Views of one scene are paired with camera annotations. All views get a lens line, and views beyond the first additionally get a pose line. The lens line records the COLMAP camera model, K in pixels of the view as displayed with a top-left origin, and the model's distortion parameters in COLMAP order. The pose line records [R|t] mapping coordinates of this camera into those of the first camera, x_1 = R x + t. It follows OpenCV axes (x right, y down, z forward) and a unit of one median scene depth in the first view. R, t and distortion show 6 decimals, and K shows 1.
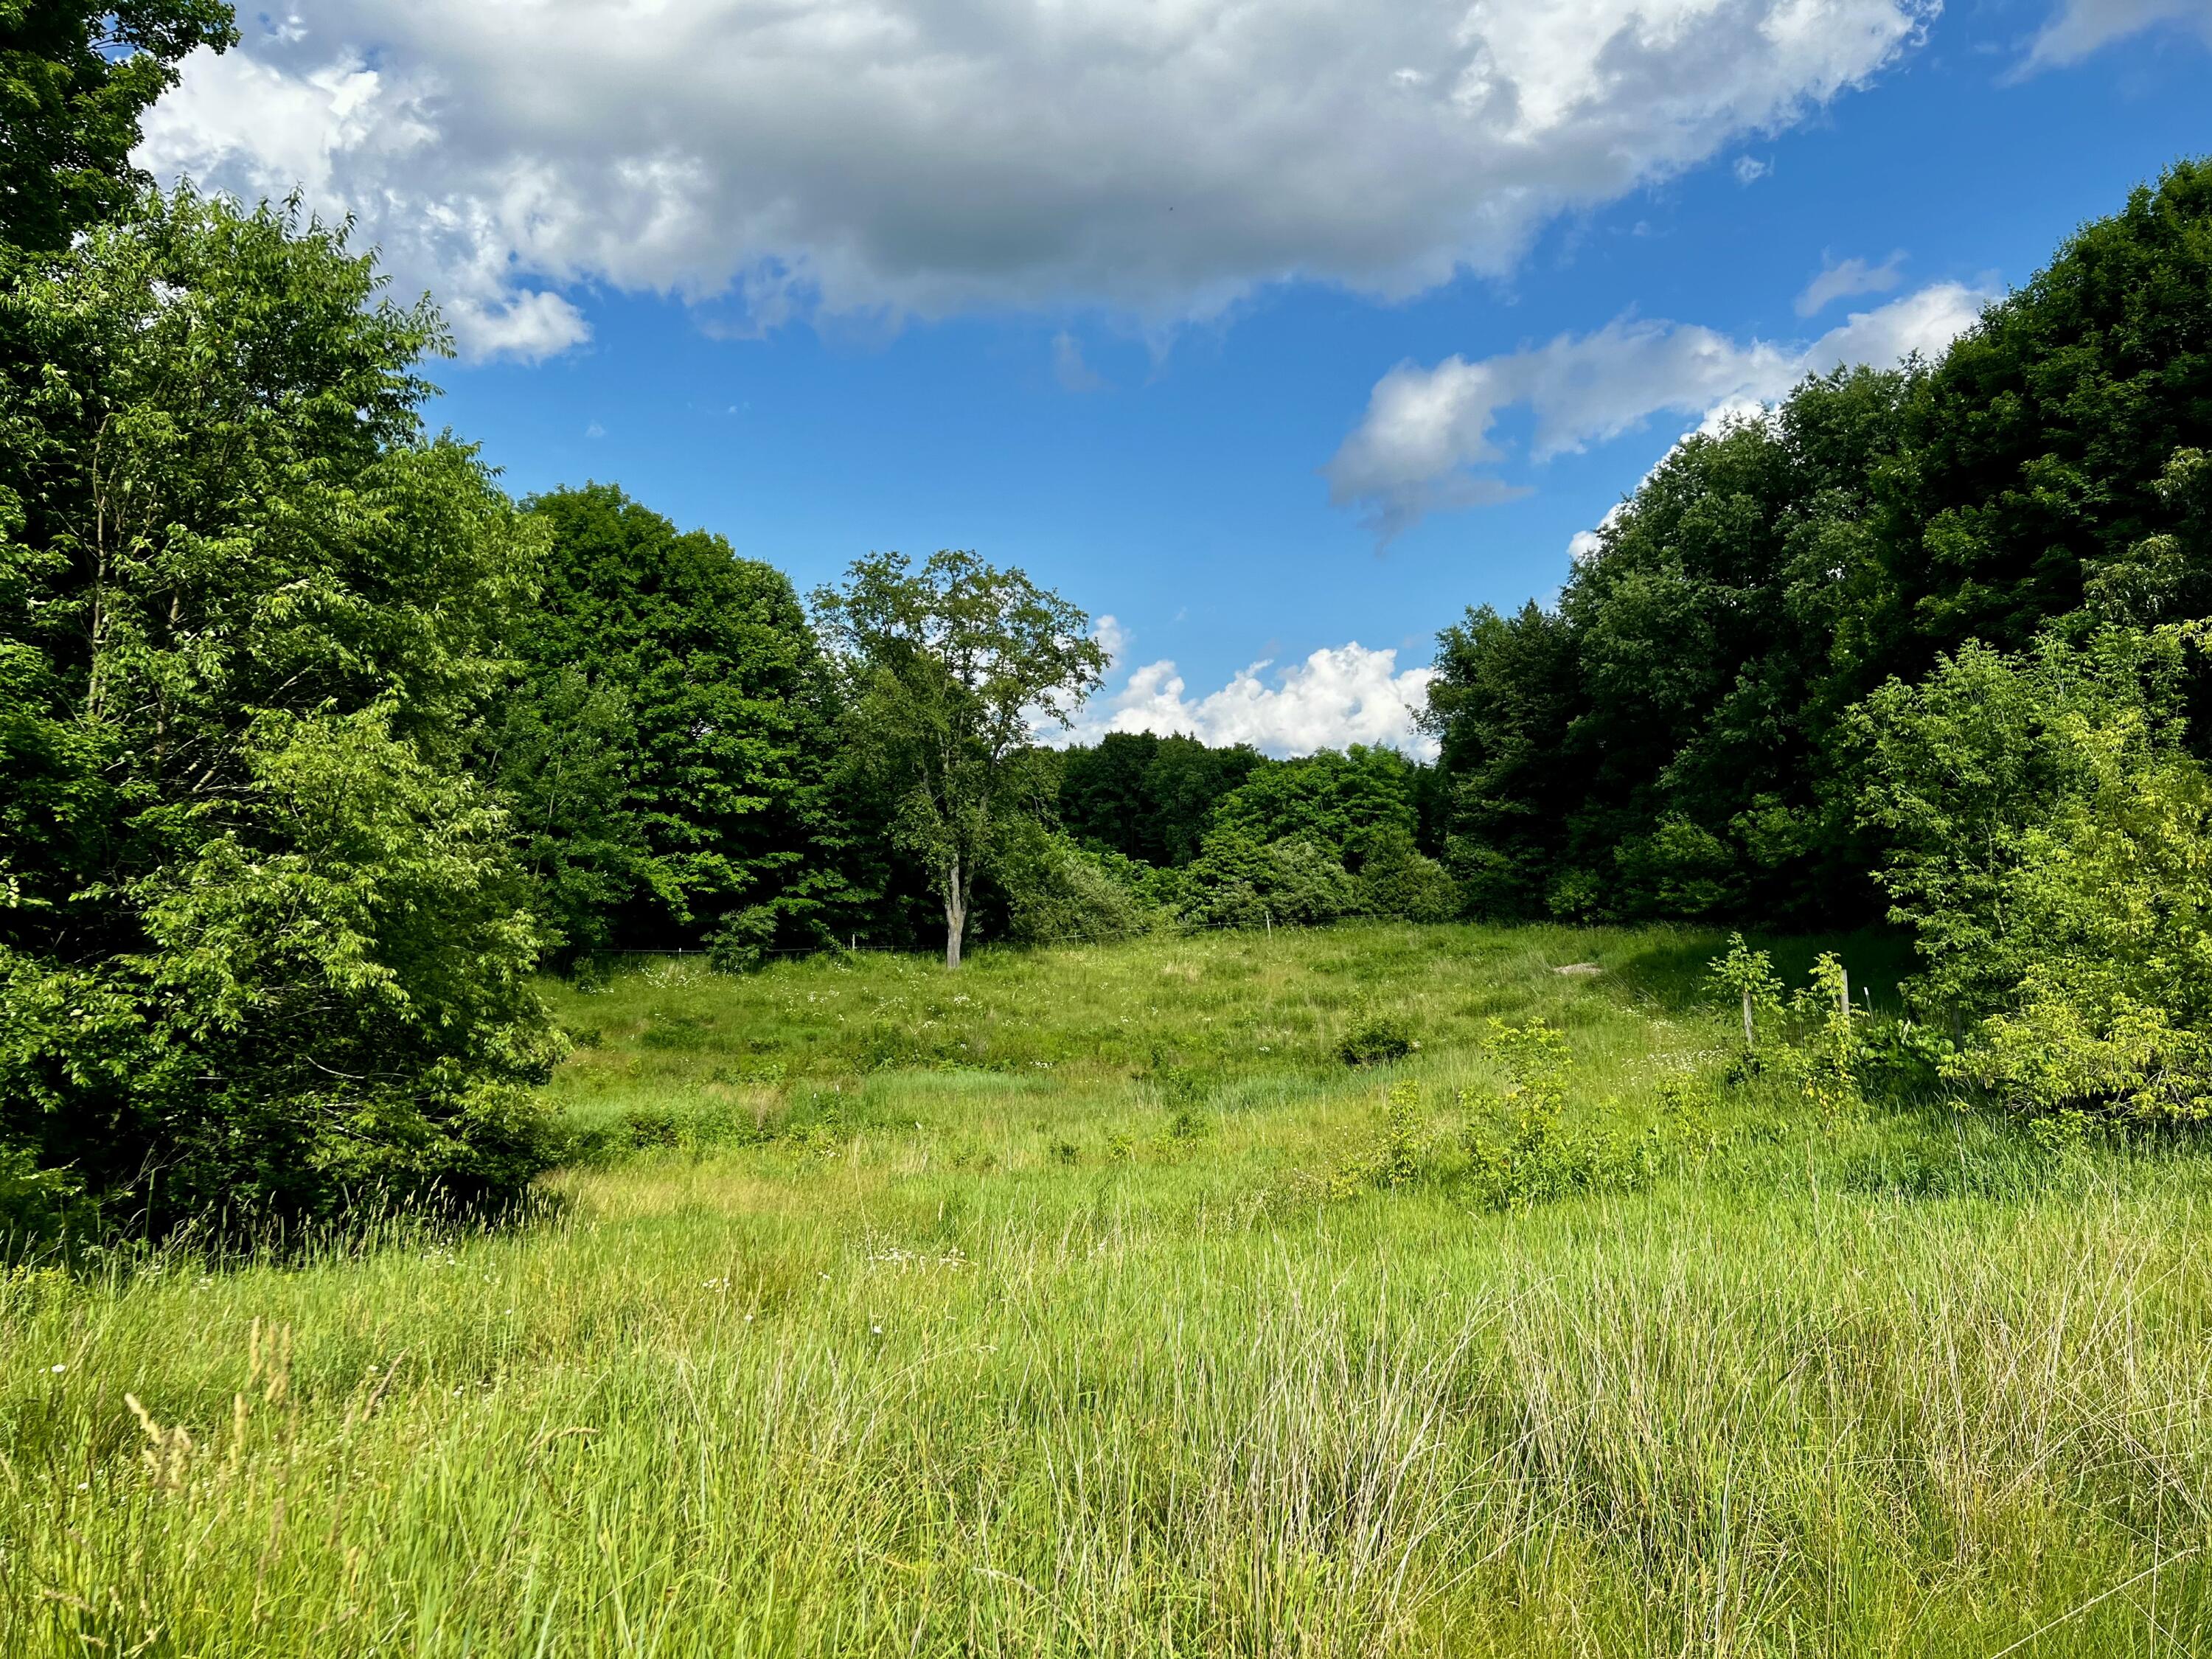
lens RADIAL K [[1664.2, 0, 1070.1], [0, 1664.2, 882.3], [0, 0, 1]] dist [0.060213, -0.077005]
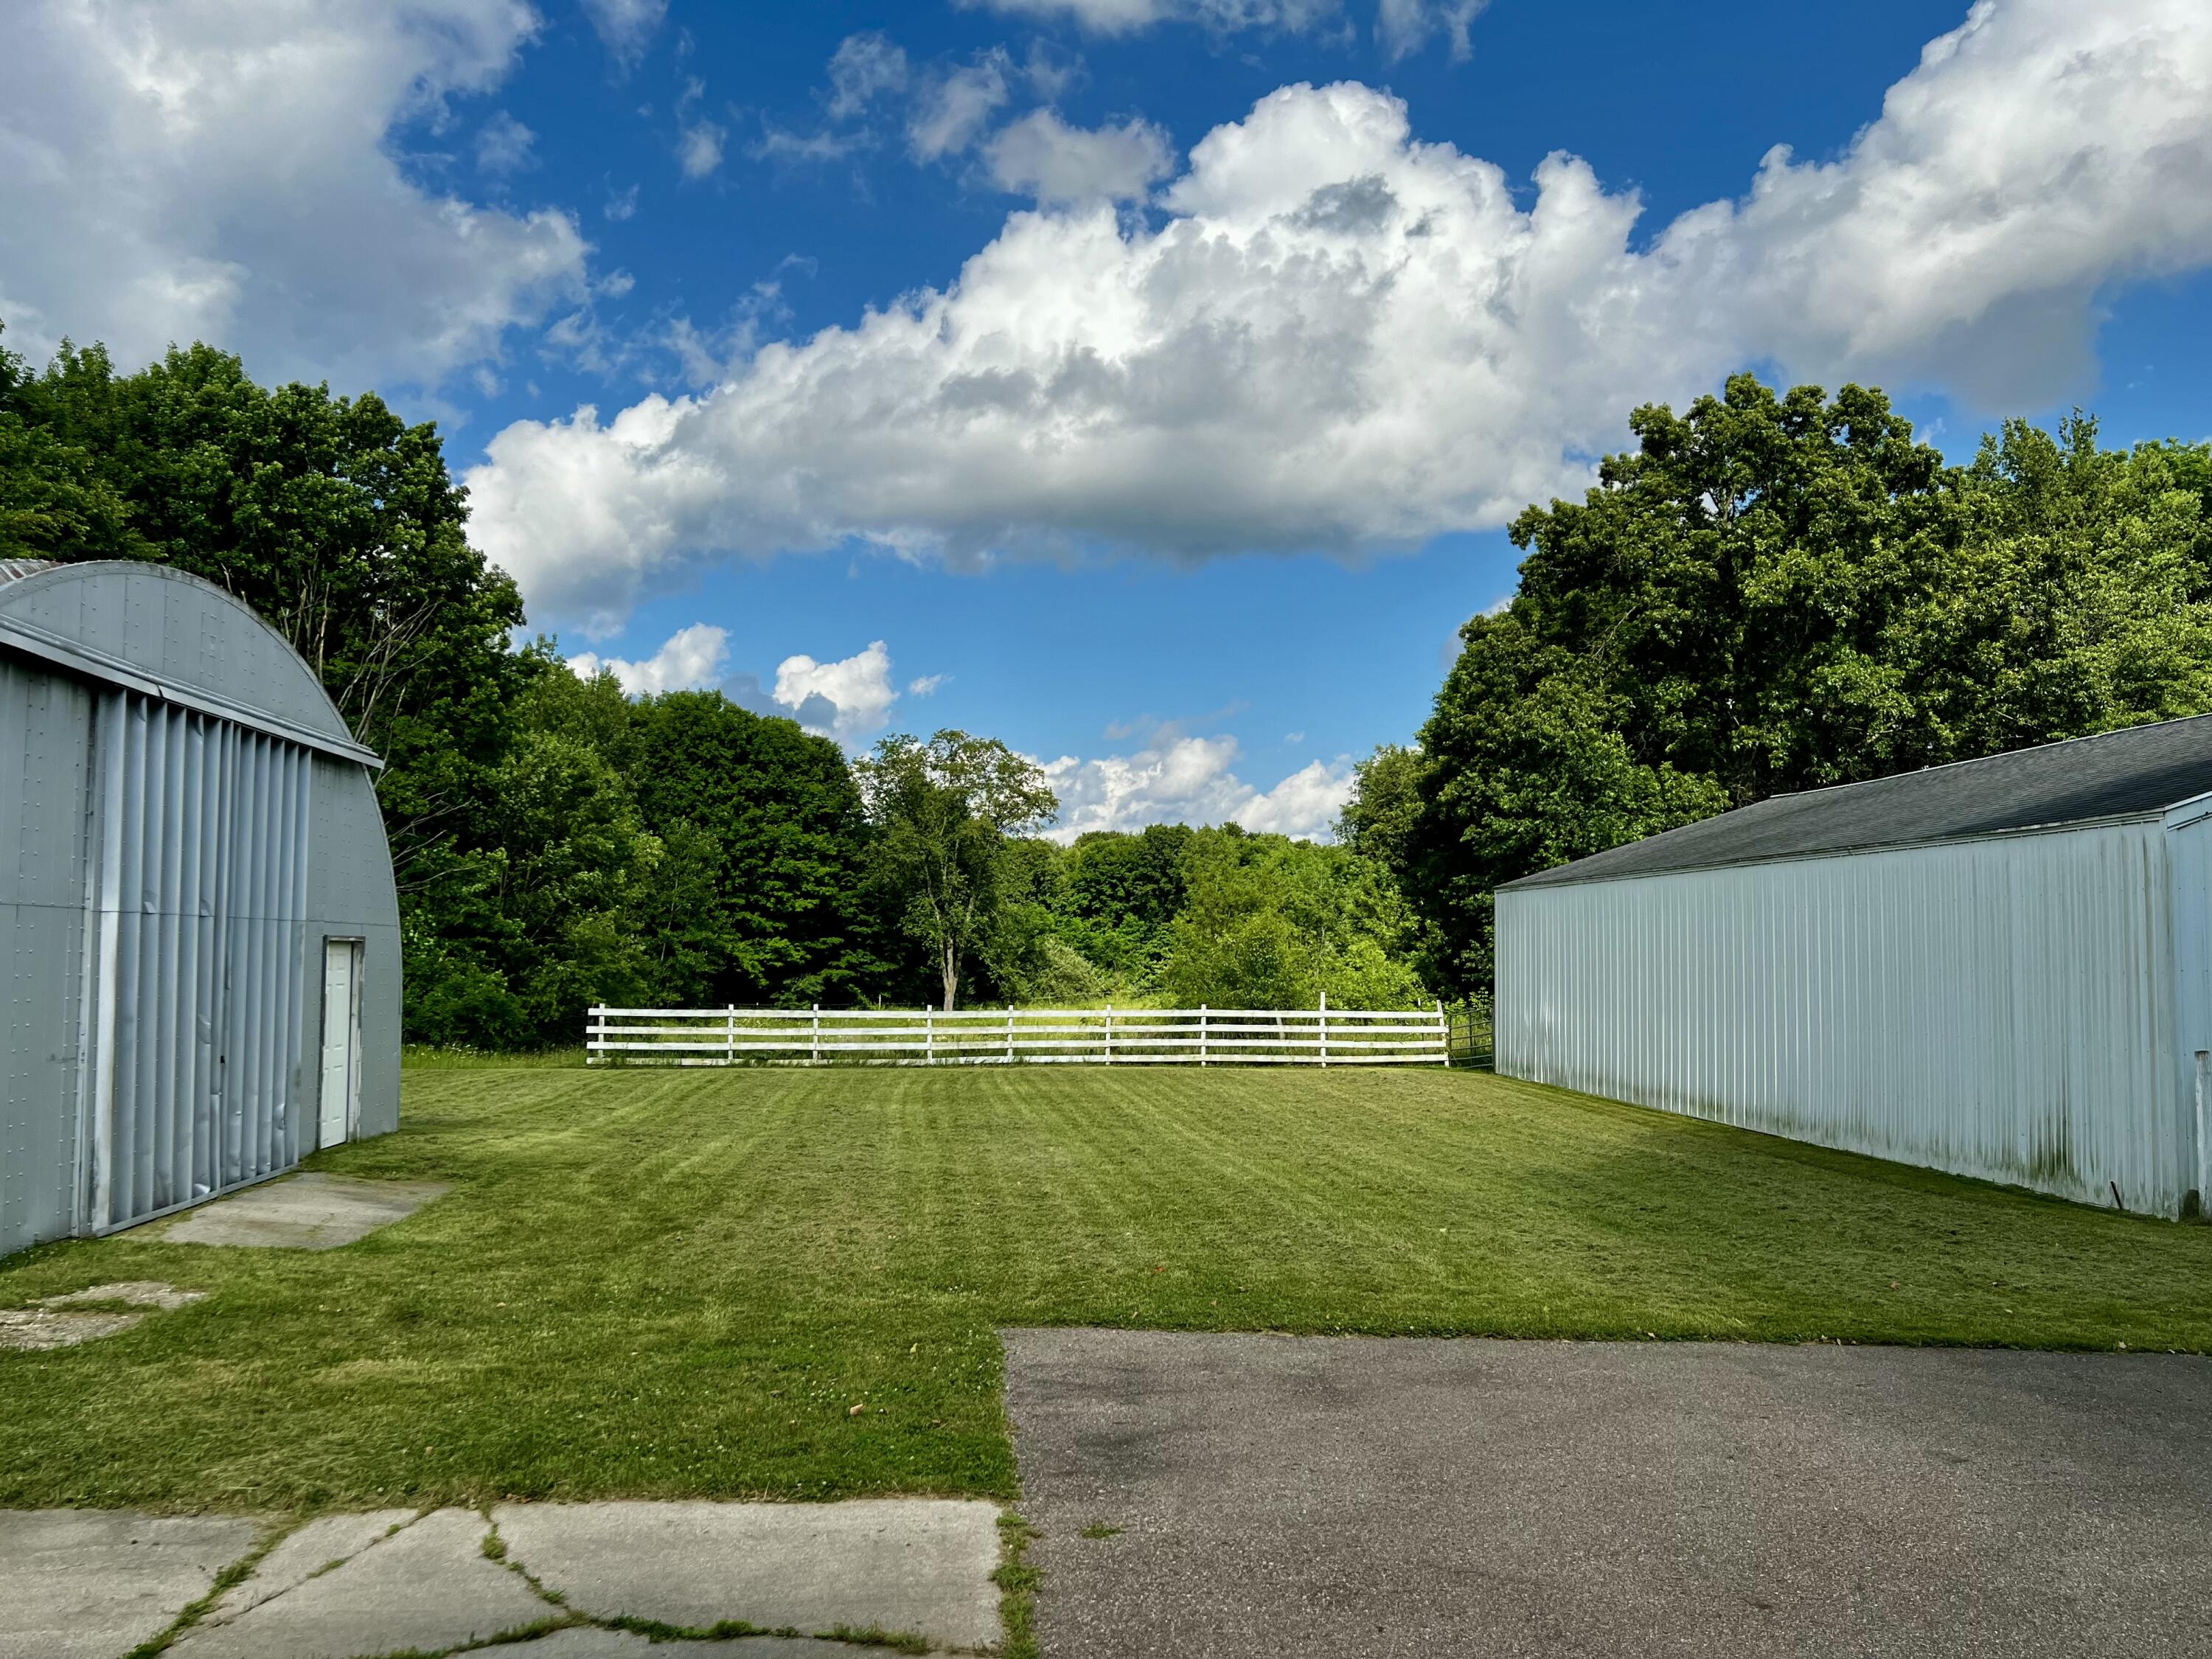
lens RADIAL K [[1664.2, 0, 1101.2], [0, 1664.2, 844.9], [0, 0, 1]] dist [0.060213, -0.077005]
pose [[0.998175, -0.003234, -0.060301, 0.156144], [-0.000527, 0.998061, -0.062242, -0.008535], [0.060386, 0.062160, 0.996238, -0.451142]]
